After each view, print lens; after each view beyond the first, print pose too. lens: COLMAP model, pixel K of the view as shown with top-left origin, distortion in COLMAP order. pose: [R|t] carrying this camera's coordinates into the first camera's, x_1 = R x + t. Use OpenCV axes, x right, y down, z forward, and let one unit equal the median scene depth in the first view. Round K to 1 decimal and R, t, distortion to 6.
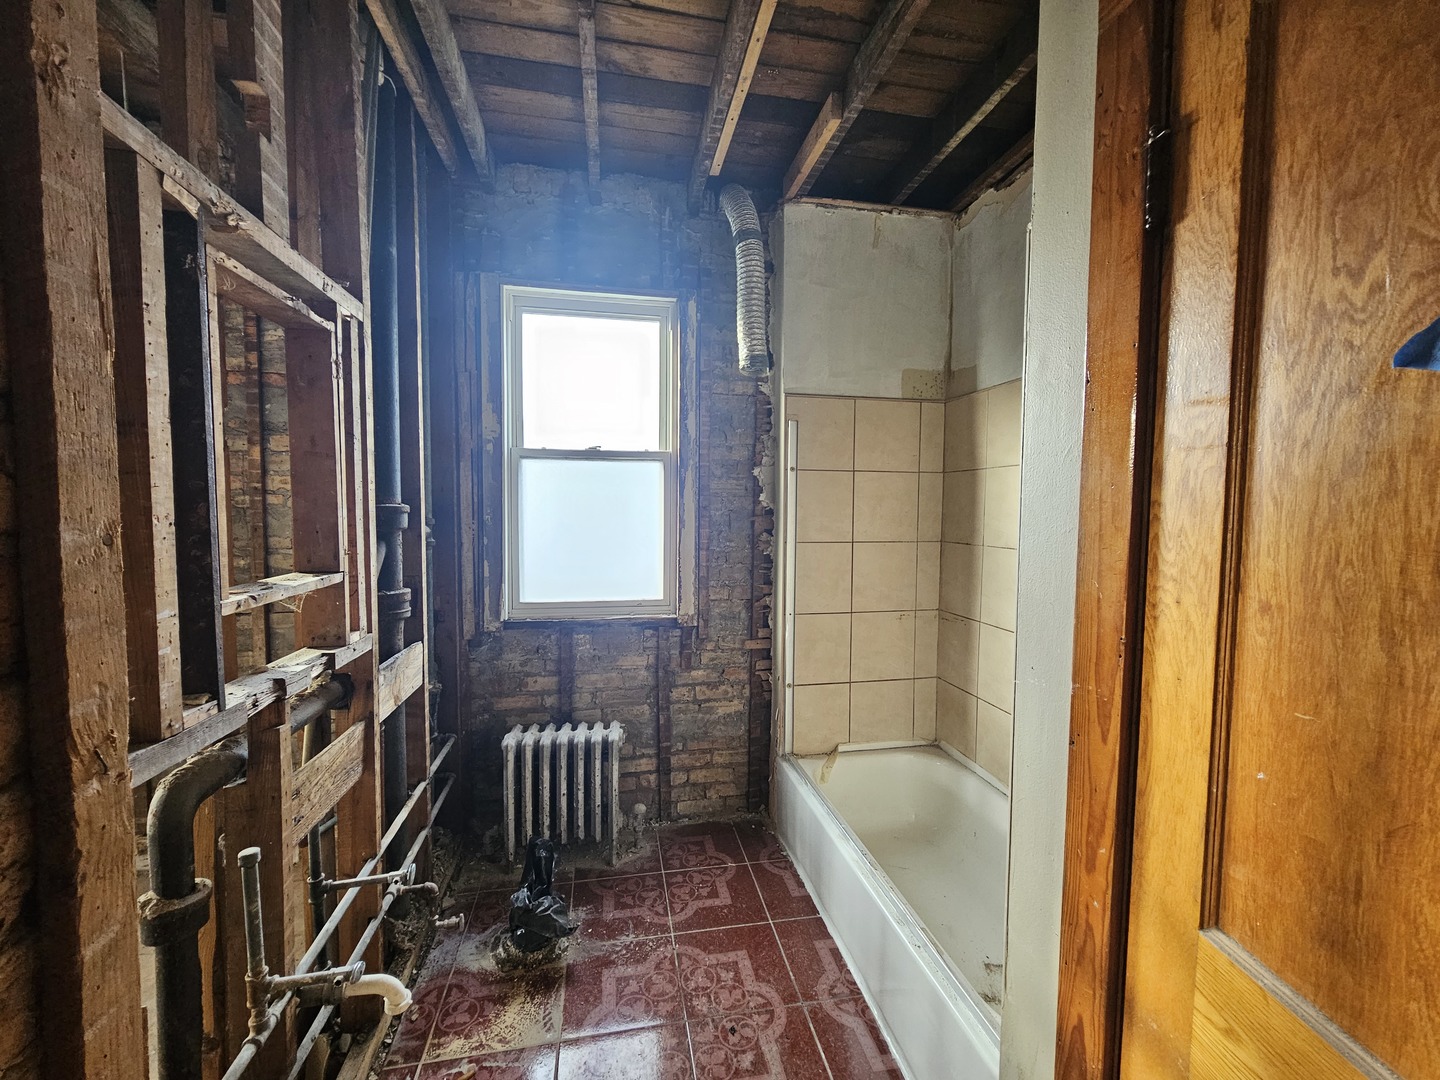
lens RADIAL K [[590.5, 0, 721.7], [0, 590.5, 538.0], [0, 0, 1]] dist [-0.007609, 0.003652]
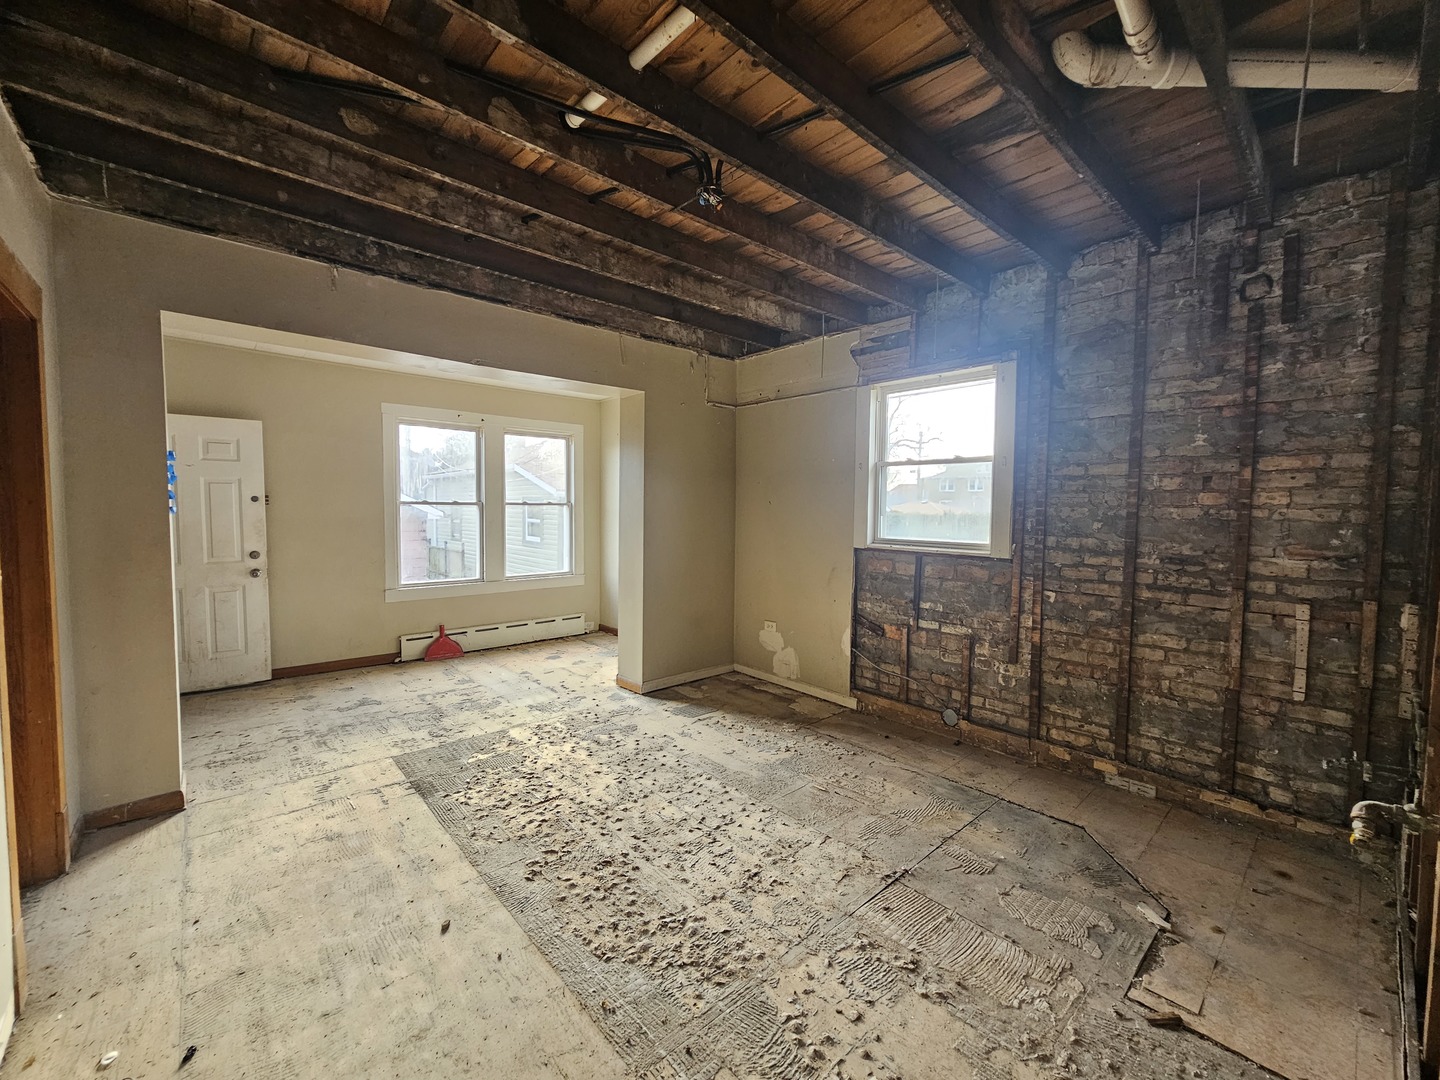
lens RADIAL K [[590.5, 0, 721.0], [0, 590.5, 539.7], [0, 0, 1]] dist [-0.007609, 0.003652]
pose [[0.513273, 0.047503, -0.856910, -0.321836], [-0.054162, 0.998270, 0.022898, 0.016211], [0.856515, 0.034659, 0.514958, -0.485874]]
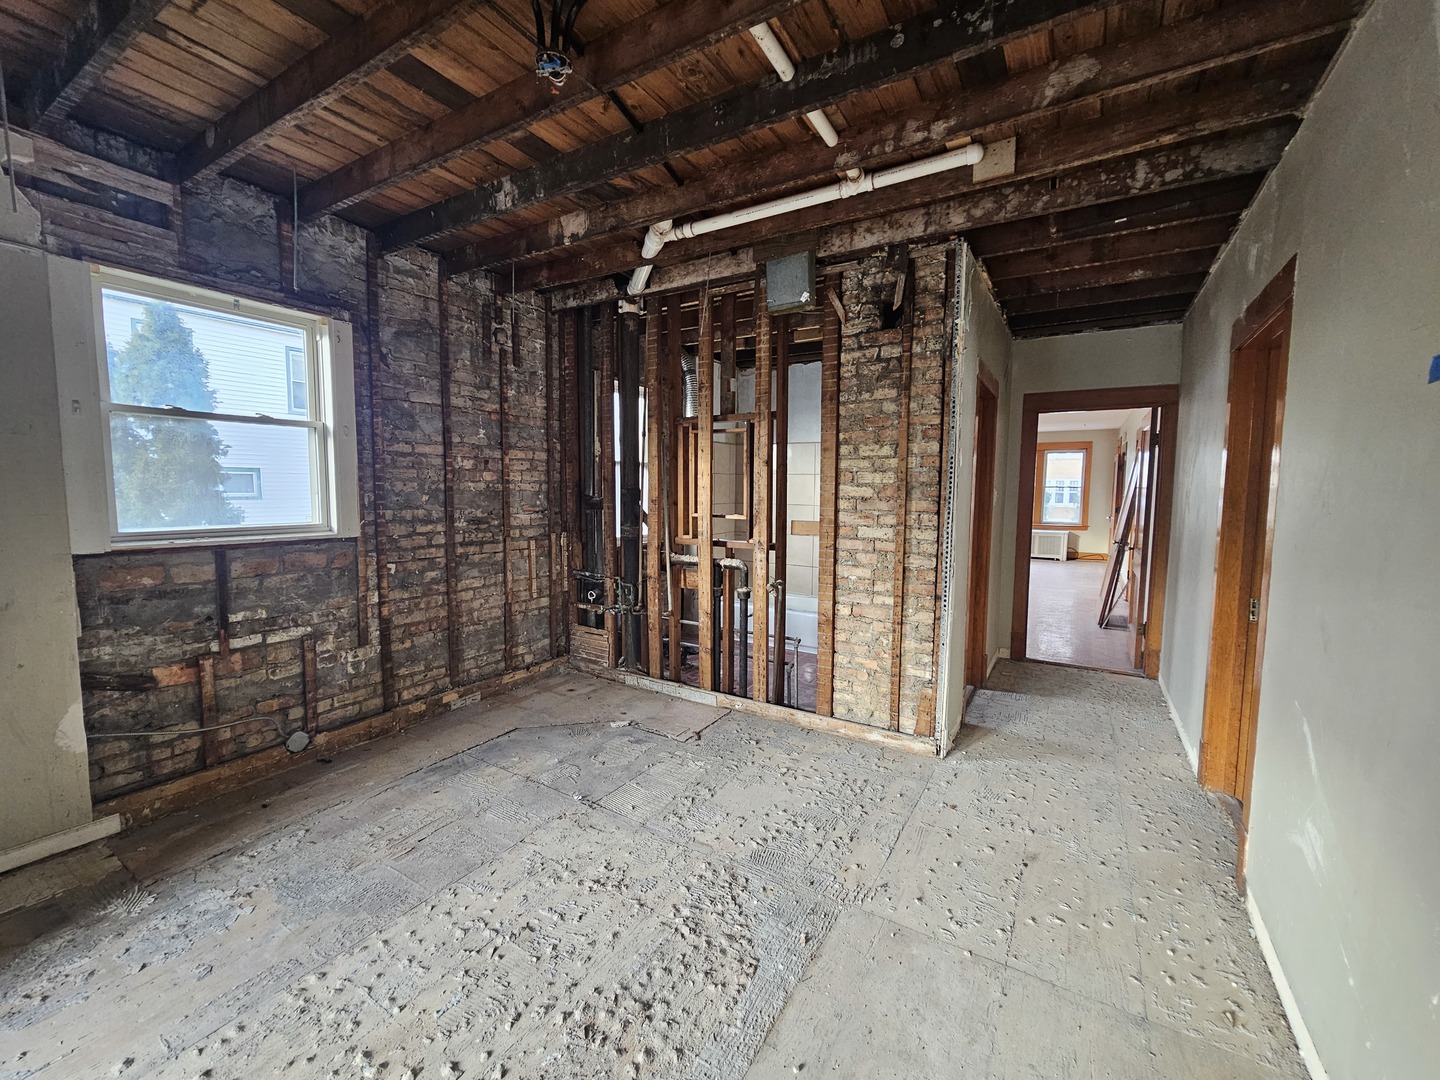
lens RADIAL K [[590.5, 0, 723.2], [0, 590.5, 539.7], [0, 0, 1]] dist [-0.007609, 0.003652]
pose [[0.673744, -0.066518, 0.735965, -1.667501], [0.037495, 0.997735, 0.055852, 0.020055], [-0.738013, -0.010035, 0.674712, -0.675000]]
